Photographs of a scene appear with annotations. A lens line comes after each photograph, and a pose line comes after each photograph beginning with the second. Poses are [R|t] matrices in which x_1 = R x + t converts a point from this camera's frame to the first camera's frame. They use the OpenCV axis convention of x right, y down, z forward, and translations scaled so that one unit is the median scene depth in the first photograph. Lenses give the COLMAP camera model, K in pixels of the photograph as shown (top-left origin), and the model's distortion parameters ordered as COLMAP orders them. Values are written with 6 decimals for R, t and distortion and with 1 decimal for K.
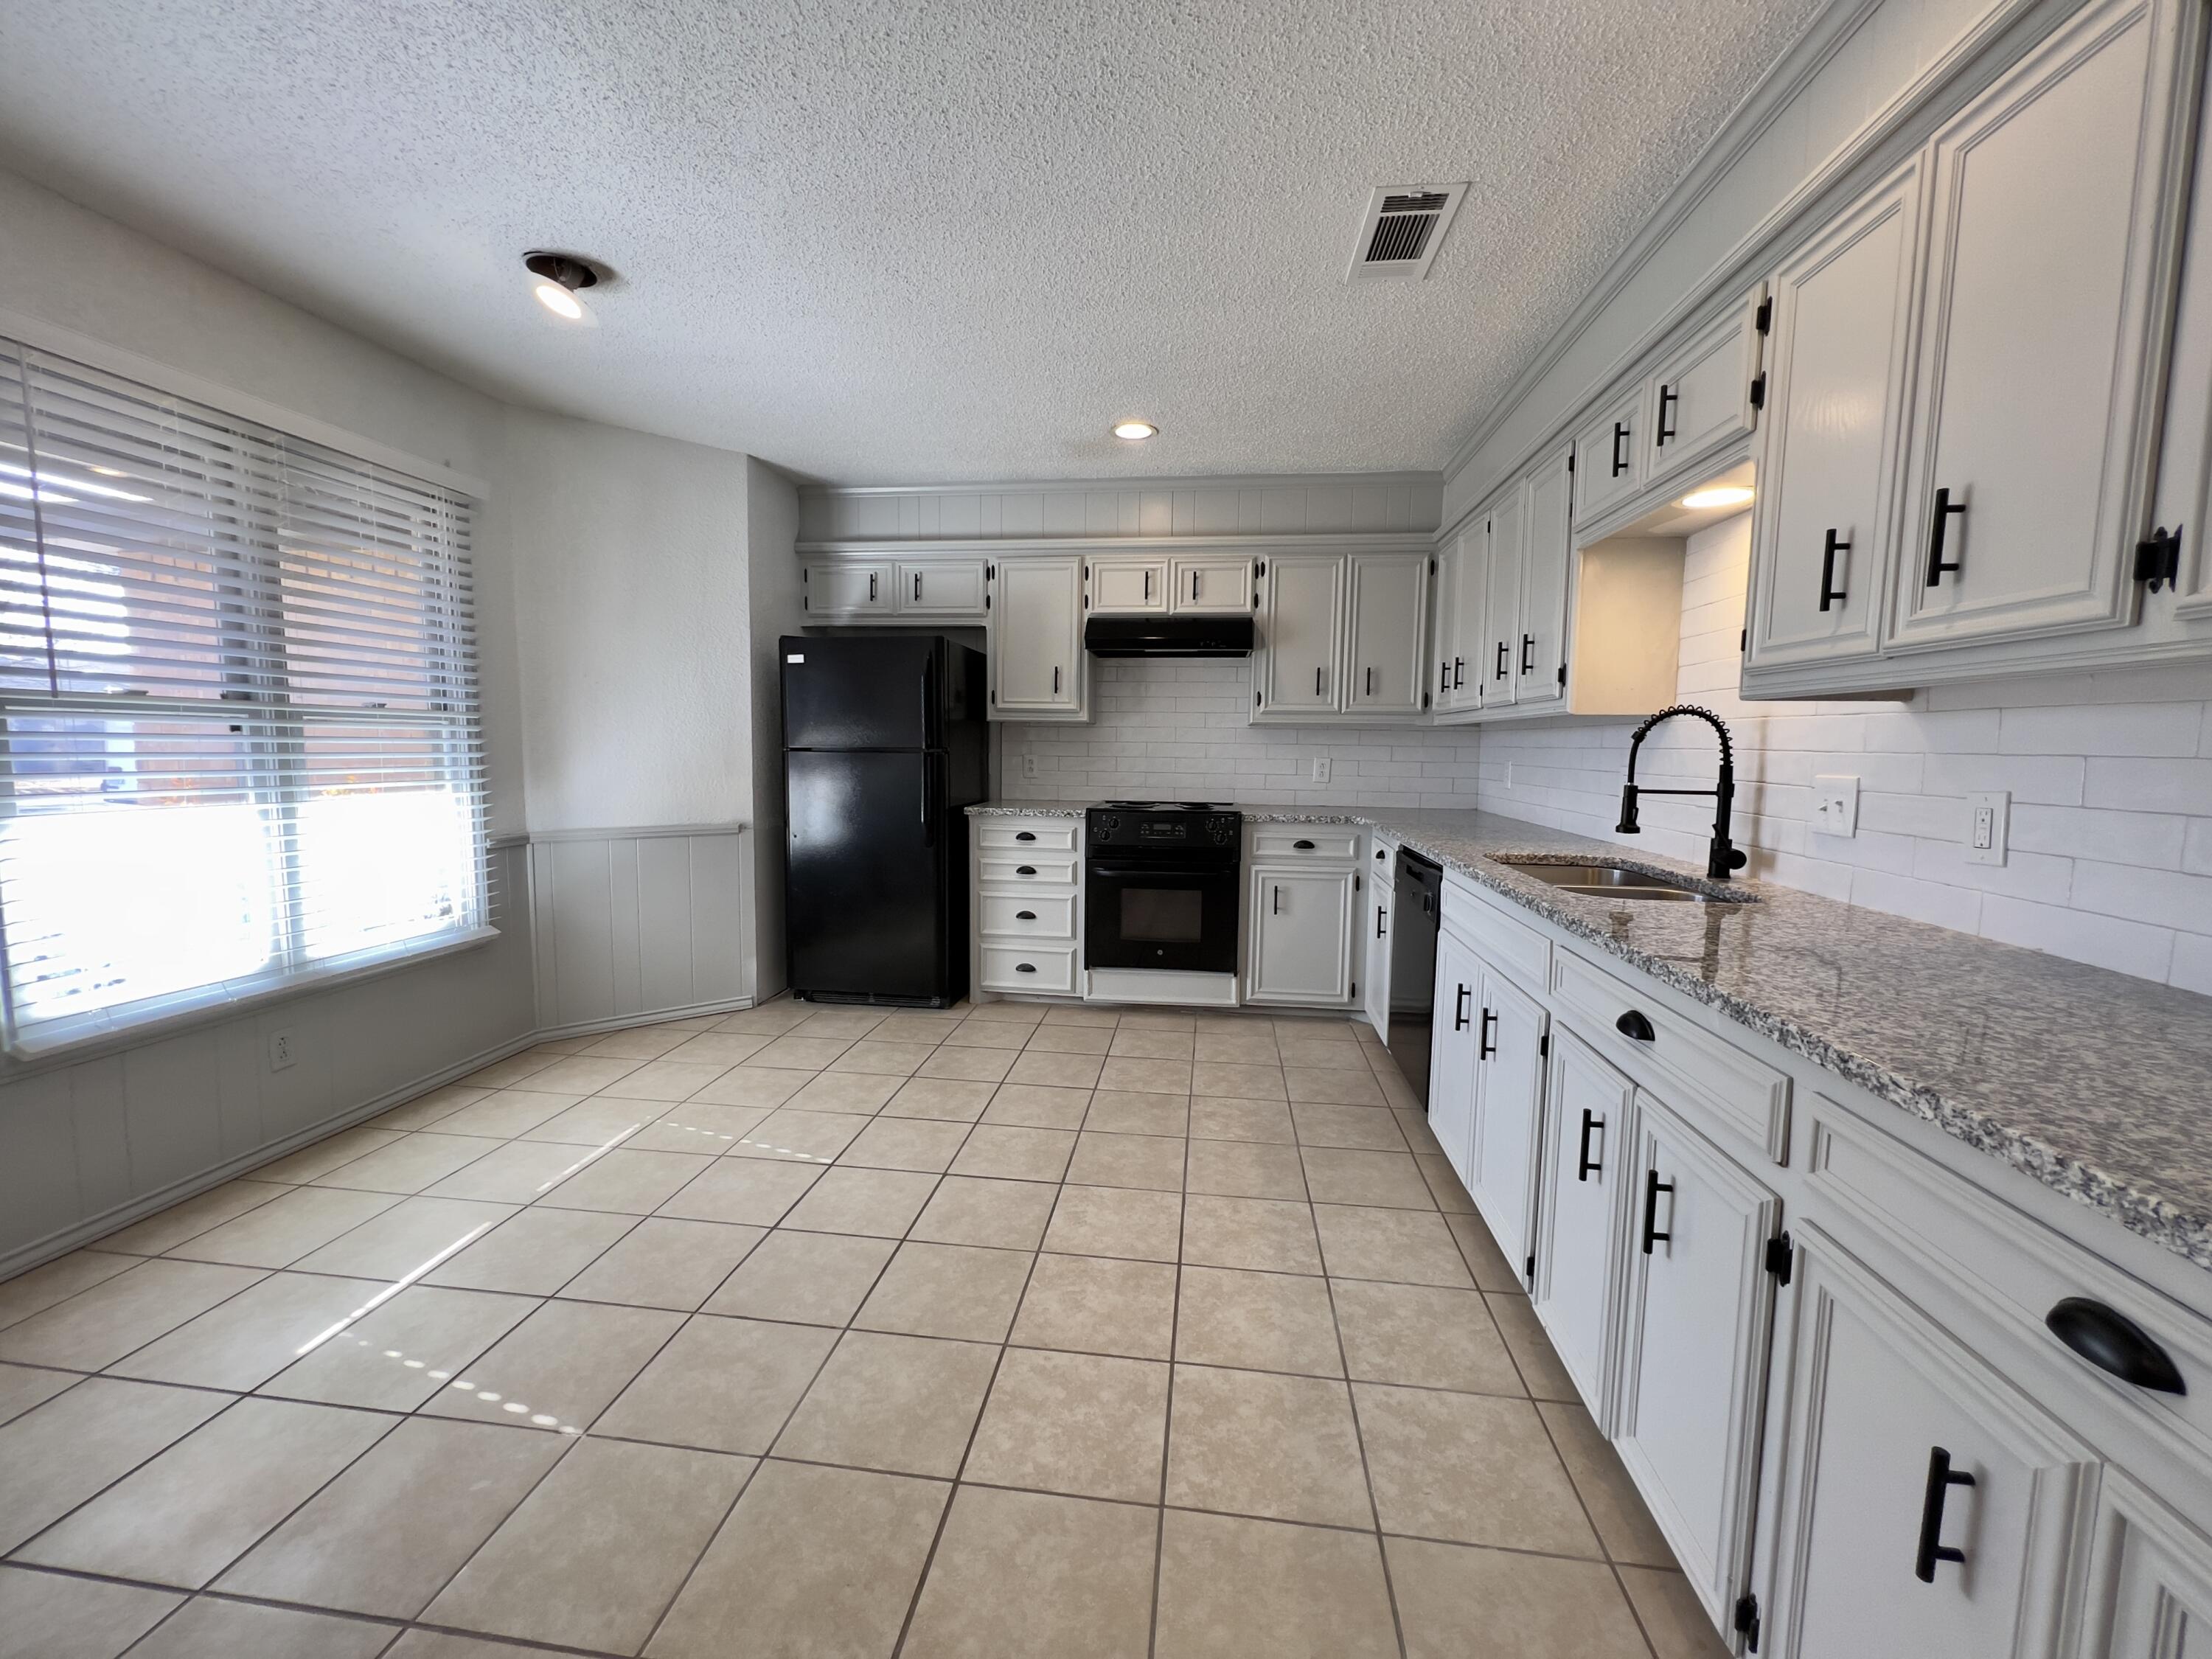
lens RADIAL K [[883.8, 0, 1102.5], [0, 883.8, 823.6], [0, 0, 1]] dist [-0.001659, 0.000318]
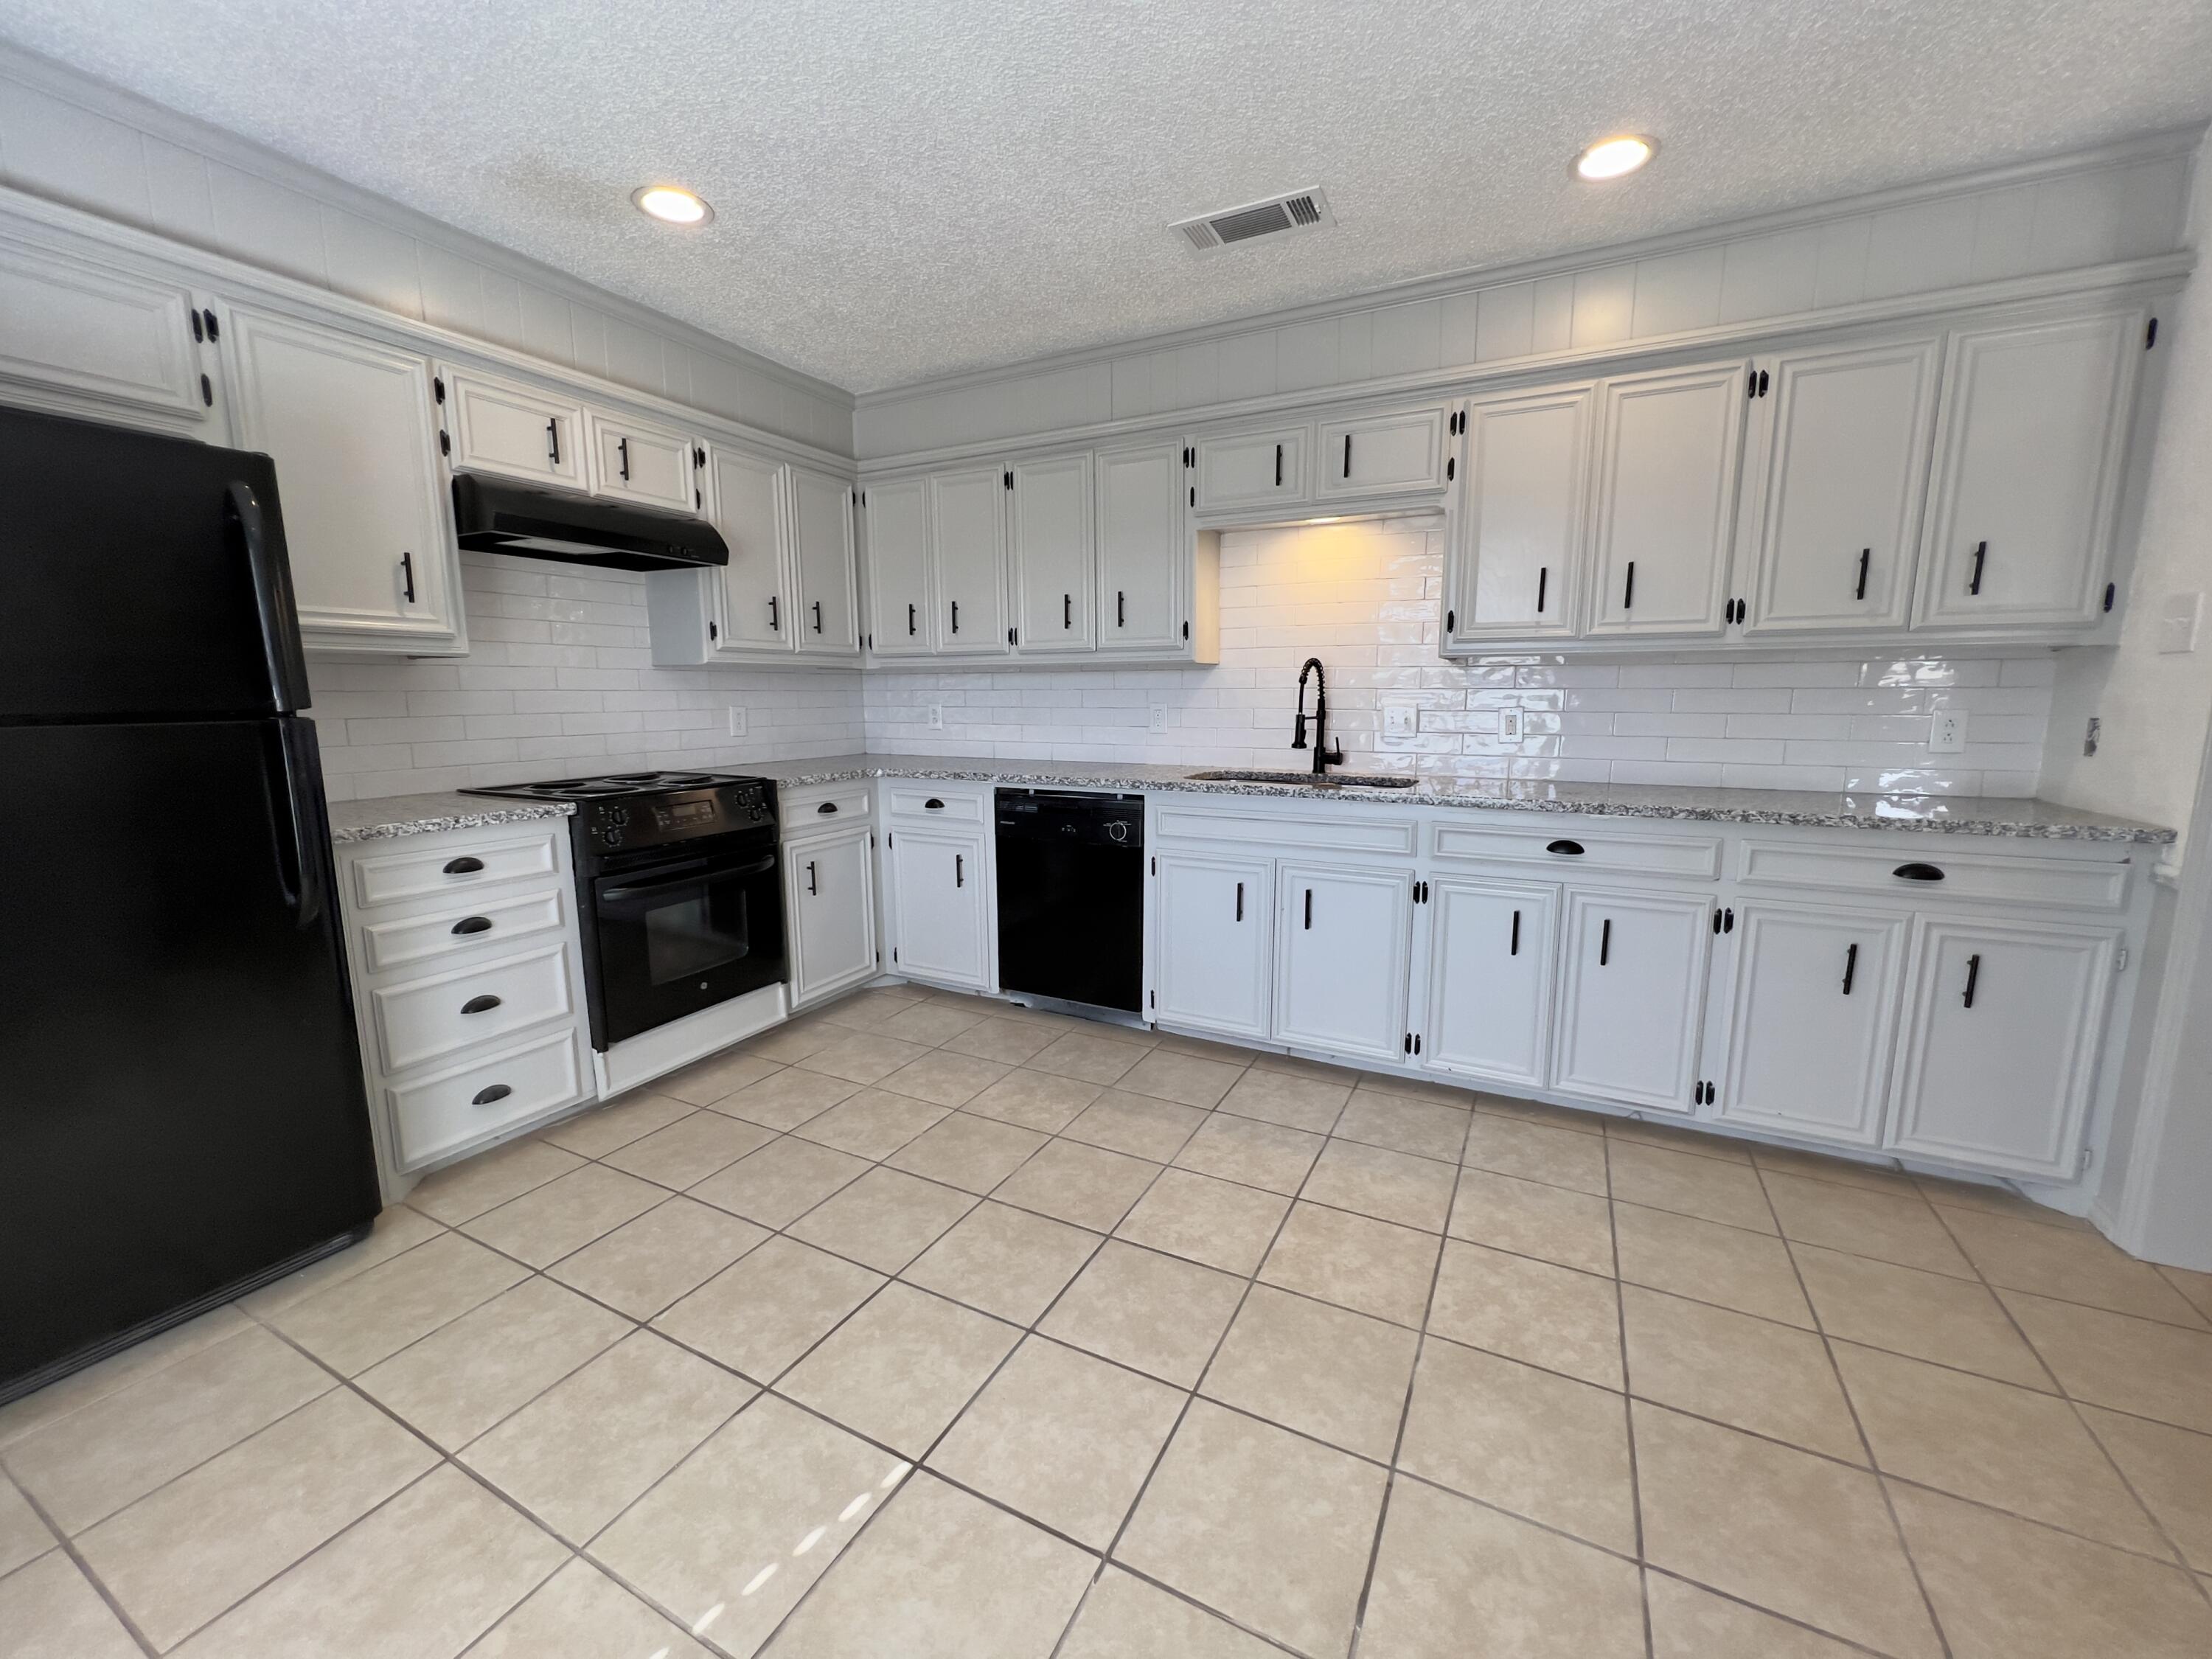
lens RADIAL K [[883.8, 0, 1102.5], [0, 883.8, 823.6], [0, 0, 1]] dist [-0.001659, 0.000318]
pose [[0.343755, -0.154634, 0.926240, -0.824609], [0.093873, 0.987067, 0.129949, -0.082031], [-0.934356, 0.042279, 0.353825, 0.780277]]
